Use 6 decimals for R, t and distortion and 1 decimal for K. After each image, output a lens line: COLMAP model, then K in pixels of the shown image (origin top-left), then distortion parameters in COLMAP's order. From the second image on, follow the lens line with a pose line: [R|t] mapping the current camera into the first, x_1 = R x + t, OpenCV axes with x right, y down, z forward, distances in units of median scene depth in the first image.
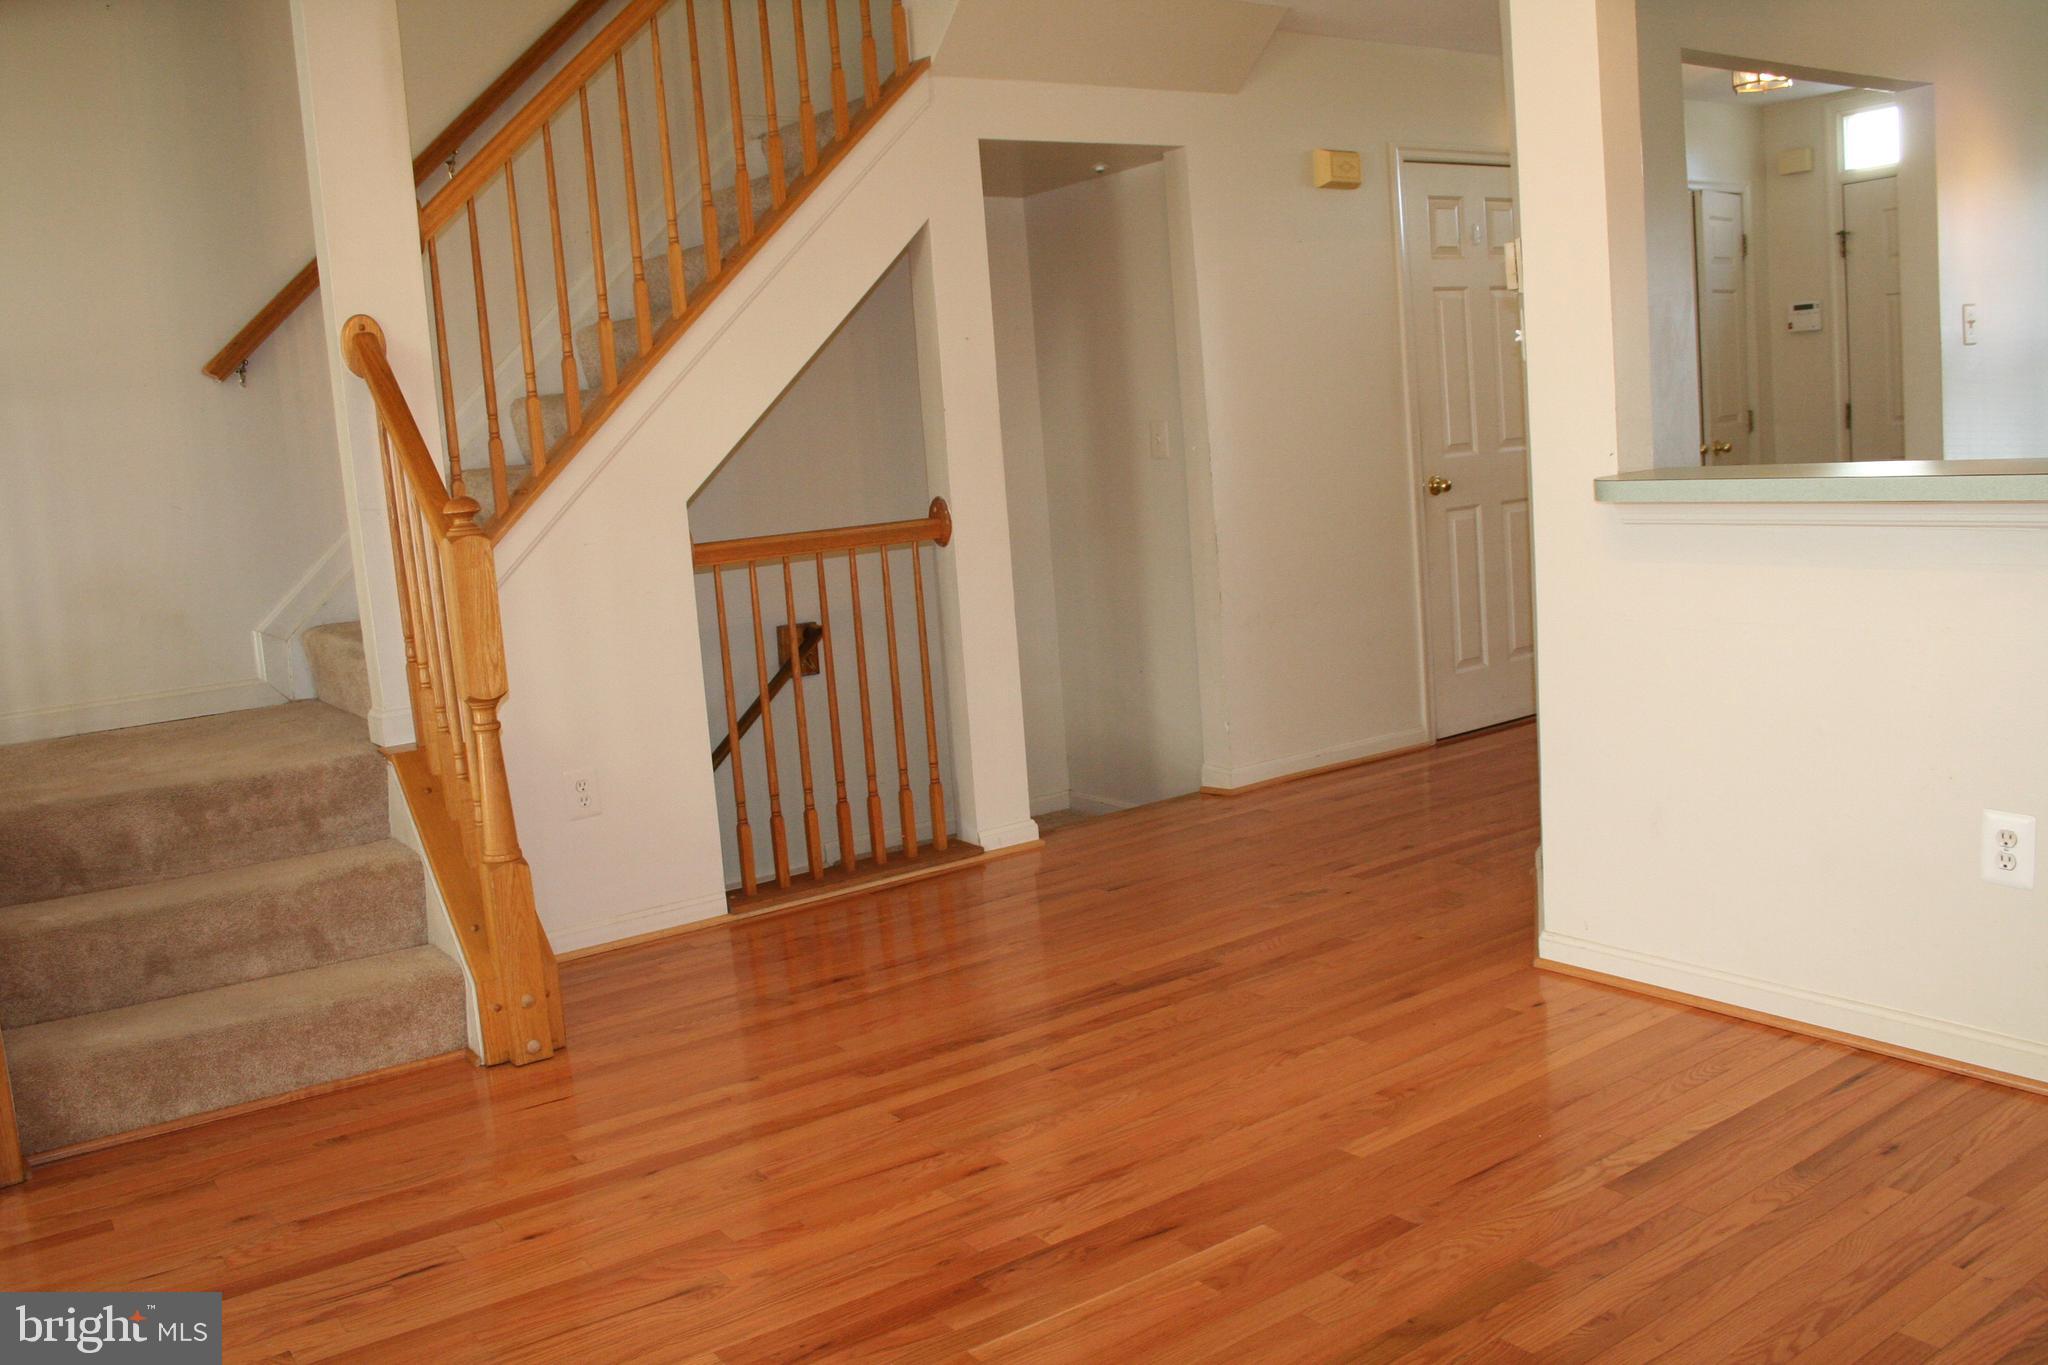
lens RADIAL K [[1723.4, 0, 1019.9], [0, 1723.4, 679.0], [0, 0, 1]] dist [-0.145572, 0.123367]
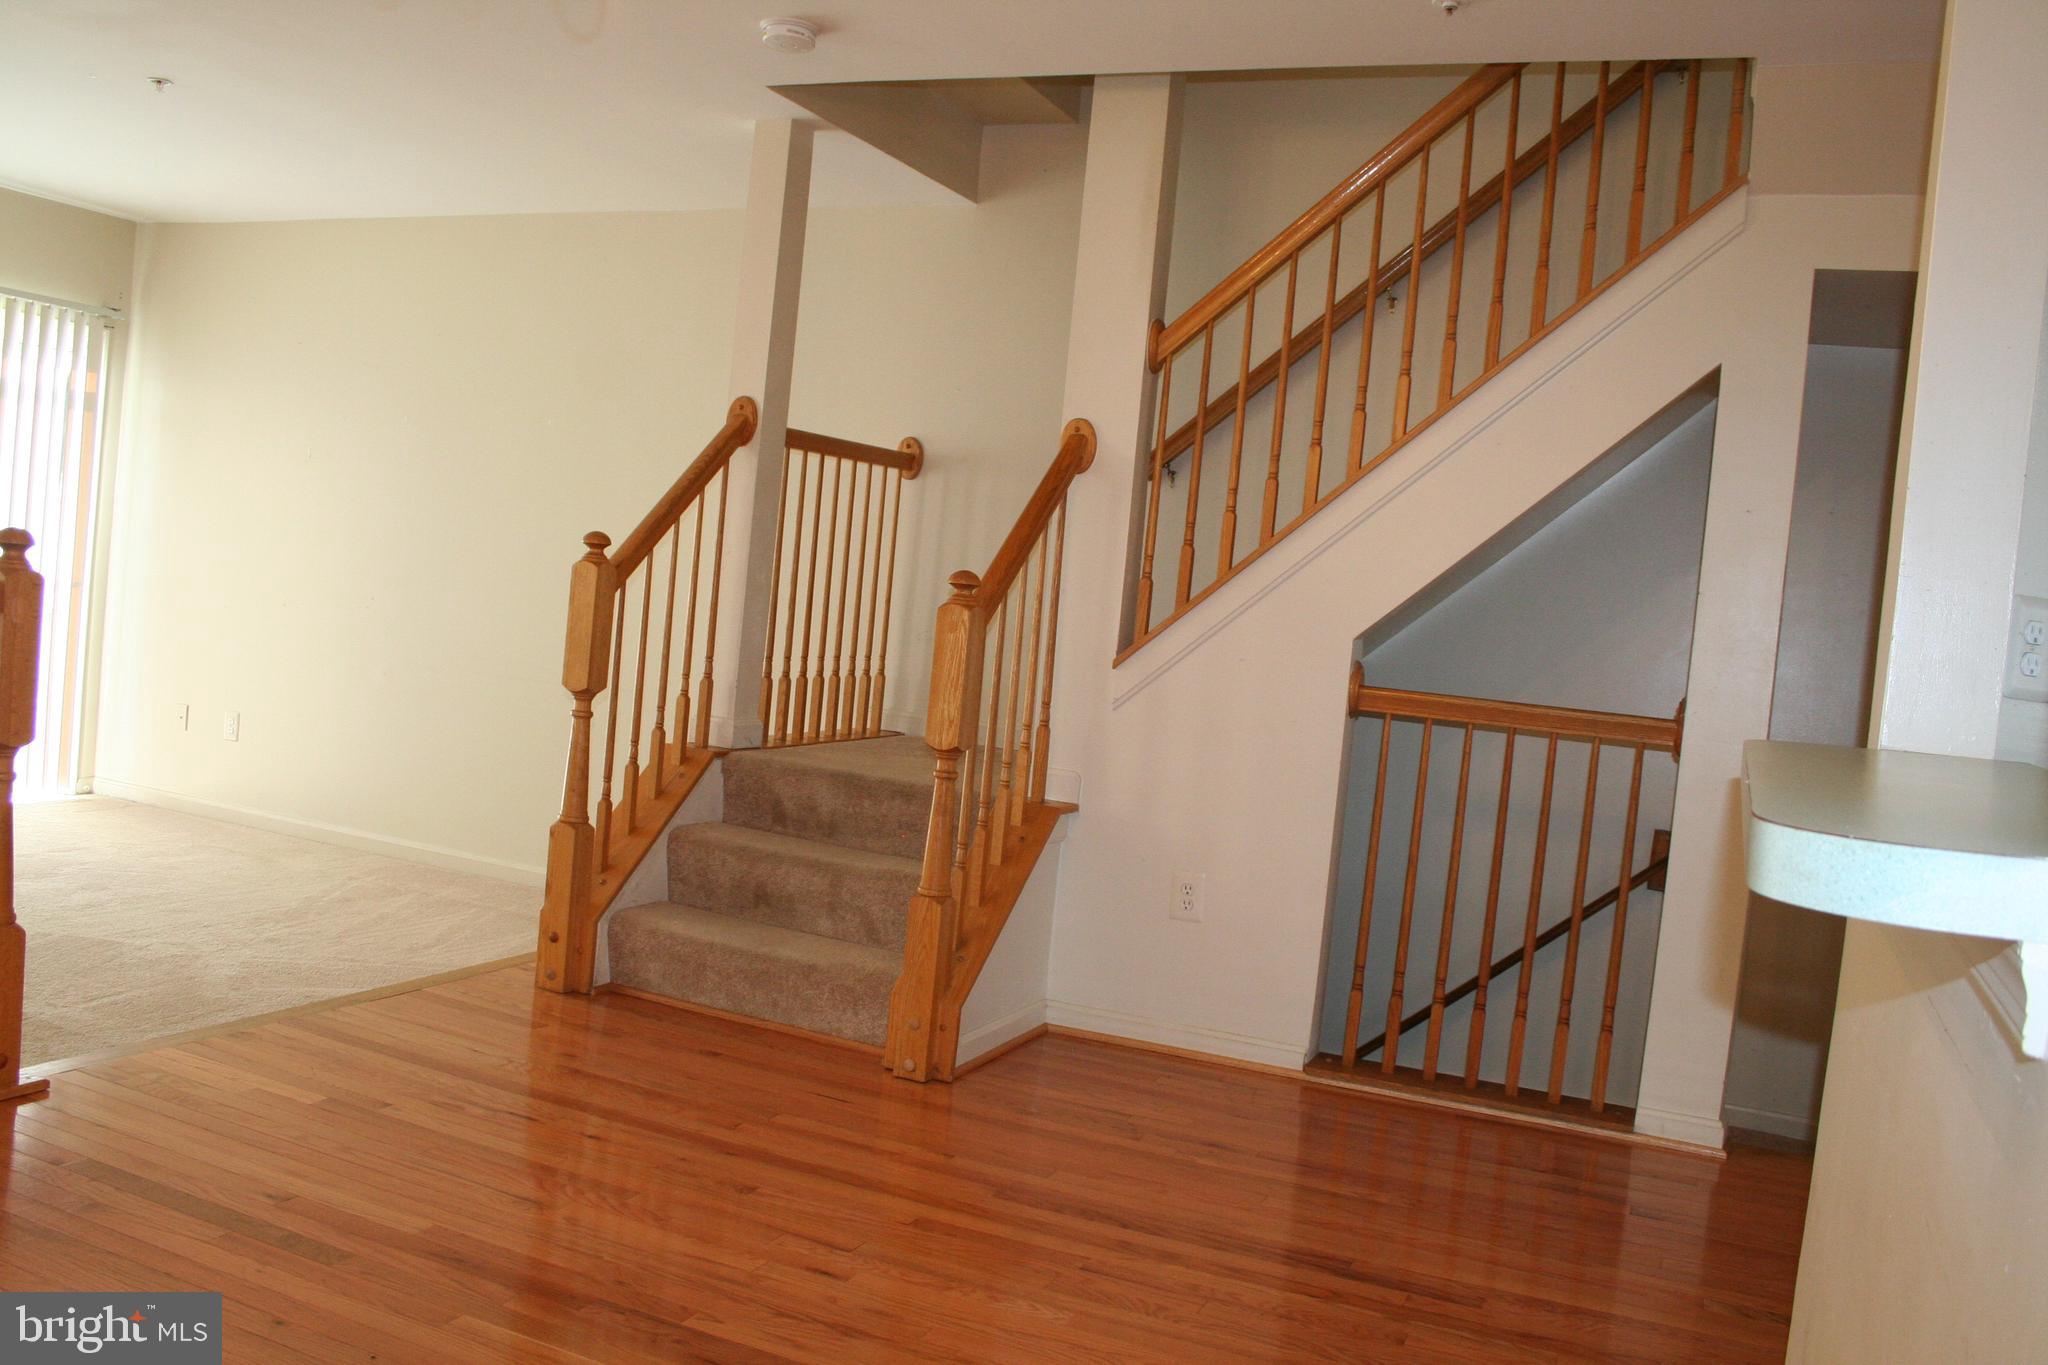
lens RADIAL K [[1723.4, 0, 1021.1], [0, 1723.4, 679.8], [0, 0, 1]] dist [-0.145572, 0.123367]
pose [[0.515400, 0.169703, -0.839979, 0.587678], [-0.256759, 0.965745, 0.037568, -0.078734], [0.817581, 0.196310, 0.541317, 0.369637]]
